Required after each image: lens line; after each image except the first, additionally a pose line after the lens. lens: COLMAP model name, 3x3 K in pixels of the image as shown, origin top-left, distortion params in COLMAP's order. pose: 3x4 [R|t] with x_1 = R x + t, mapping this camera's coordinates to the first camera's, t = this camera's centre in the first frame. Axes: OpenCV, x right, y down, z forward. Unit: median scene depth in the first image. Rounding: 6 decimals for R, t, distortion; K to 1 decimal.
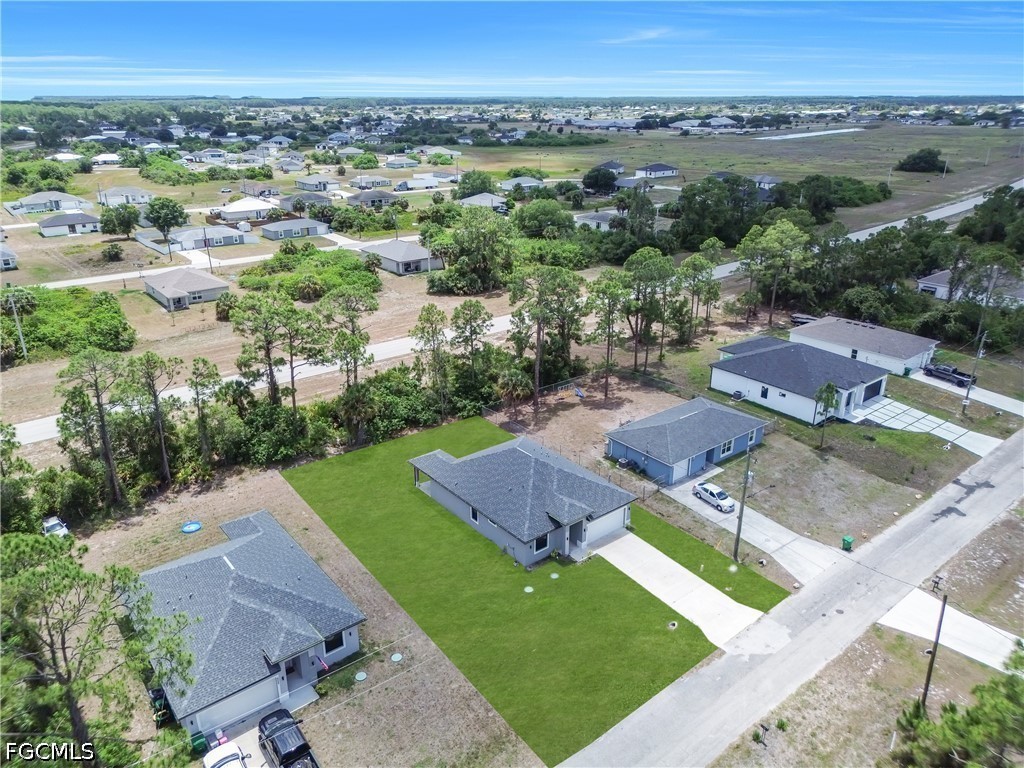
lens RADIAL K [[717.8, 0, 512.0], [0, 717.8, 384.0], [0, 0, 1]] dist [0.050829, -0.057655]
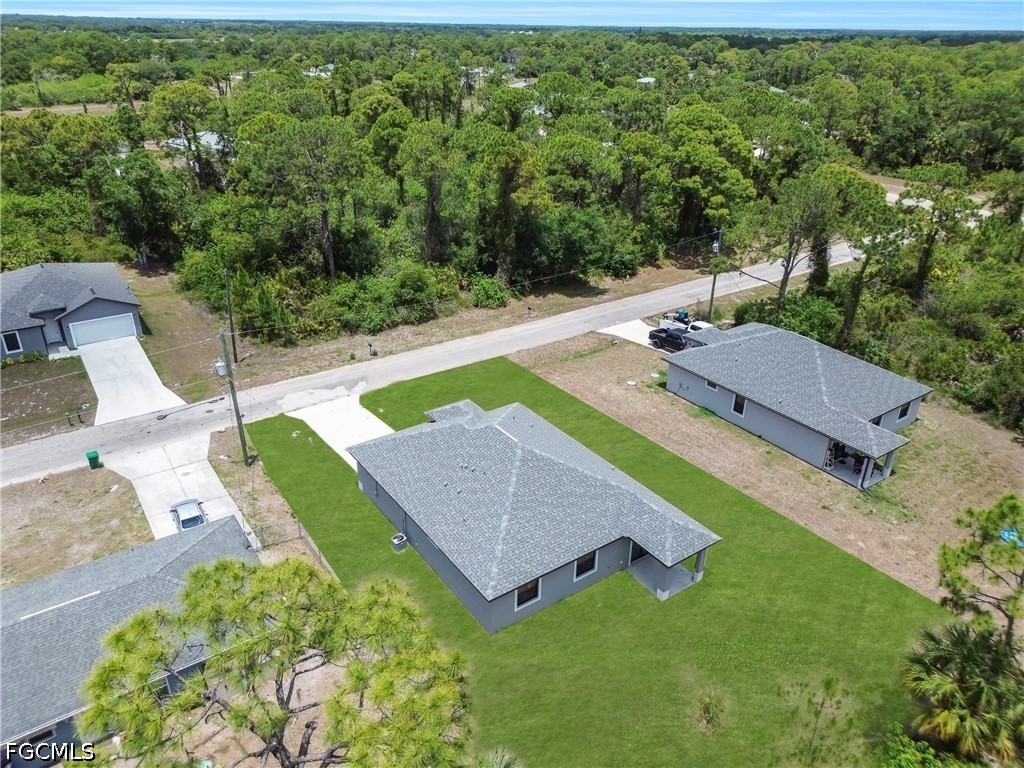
lens RADIAL K [[717.8, 0, 512.0], [0, 717.8, 384.0], [0, 0, 1]] dist [0.050829, -0.057655]
pose [[-0.996839, -0.047063, 0.064015, -0.021162], [0.015814, 0.672056, 0.740331, -0.339618], [-0.077864, 0.739003, -0.669187, 1.213450]]
